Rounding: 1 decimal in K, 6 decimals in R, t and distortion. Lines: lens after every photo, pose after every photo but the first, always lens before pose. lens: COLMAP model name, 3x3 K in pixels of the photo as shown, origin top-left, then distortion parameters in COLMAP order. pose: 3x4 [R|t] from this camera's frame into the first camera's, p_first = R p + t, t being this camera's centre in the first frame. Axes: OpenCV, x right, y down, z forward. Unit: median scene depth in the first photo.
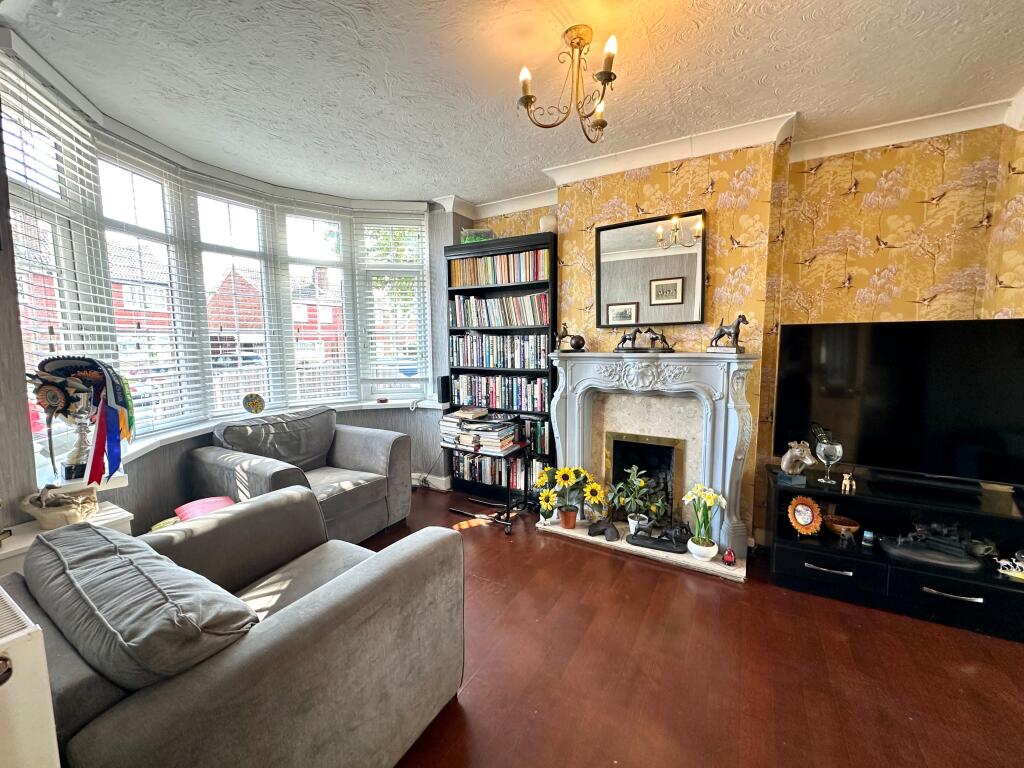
lens RADIAL K [[410.4, 0, 514.3], [0, 410.4, 383.3], [0, 0, 1]] dist [-0.002519, 0.000484]
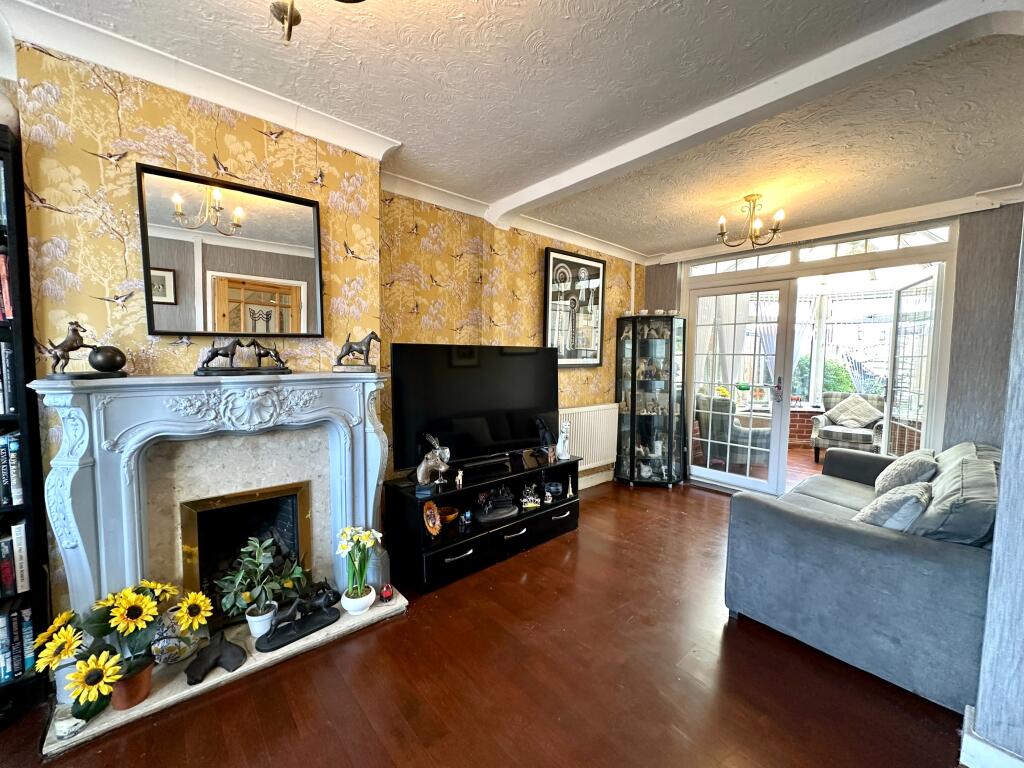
lens RADIAL K [[410.4, 0, 513.6], [0, 410.4, 383.3], [0, 0, 1]] dist [-0.002519, 0.000484]
pose [[0.327915, -0.054614, 0.943127, -0.211374], [0.080511, 0.996311, 0.029701, -0.046204], [-0.941270, 0.066193, 0.331103, 0.361290]]
